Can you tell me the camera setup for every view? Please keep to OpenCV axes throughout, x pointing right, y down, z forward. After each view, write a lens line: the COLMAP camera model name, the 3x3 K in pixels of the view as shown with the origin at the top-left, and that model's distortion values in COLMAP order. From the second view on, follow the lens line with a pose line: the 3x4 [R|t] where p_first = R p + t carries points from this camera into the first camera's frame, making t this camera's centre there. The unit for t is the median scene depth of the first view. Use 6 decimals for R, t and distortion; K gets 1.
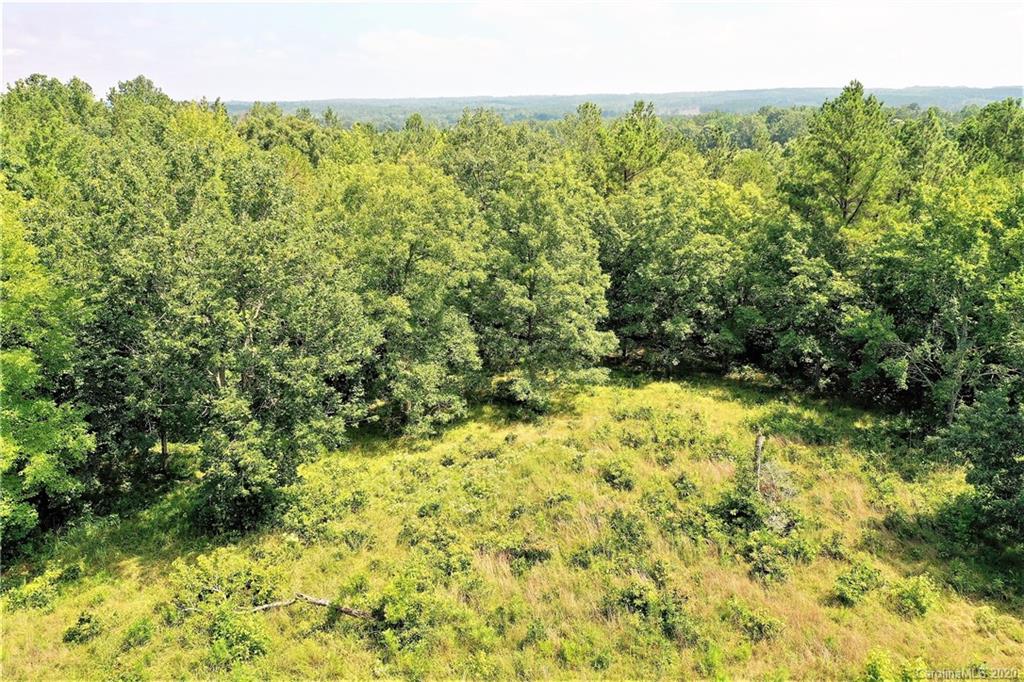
lens RADIAL K [[806.4, 0, 510.1], [0, 806.4, 342.0], [0, 0, 1]] dist [0.005398, -0.002560]
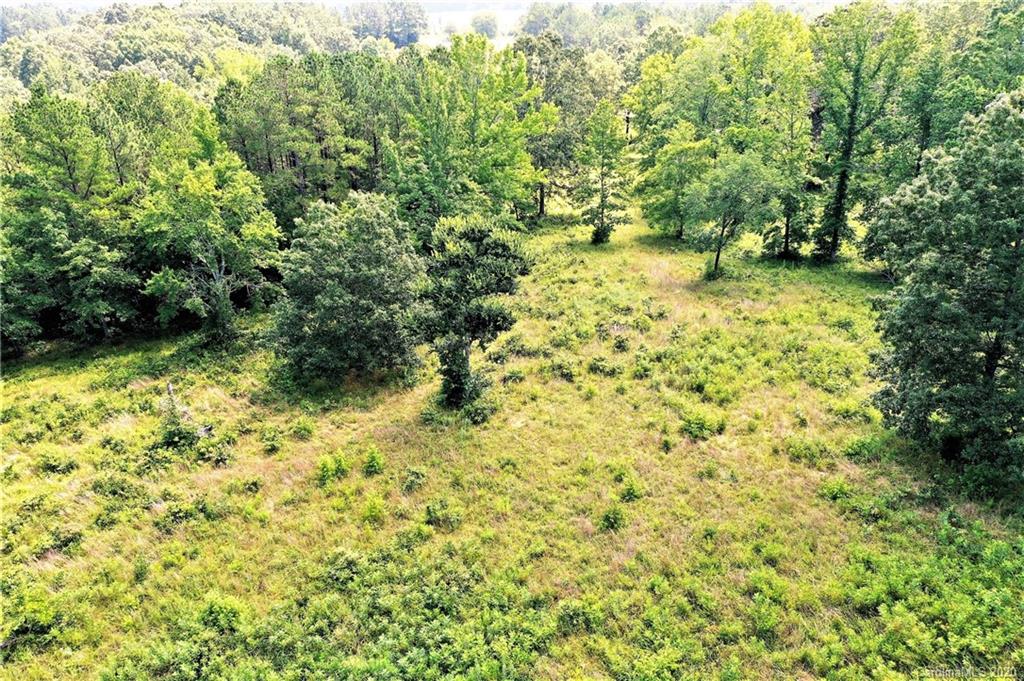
lens RADIAL K [[806.4, 0, 512.1], [0, 806.4, 339.8], [0, 0, 1]] dist [0.005398, -0.002560]
pose [[0.469126, -0.363033, 0.805064, -0.538093], [0.257728, 0.928197, 0.268376, -0.185824], [-0.844687, 0.081585, 0.529006, -0.282764]]
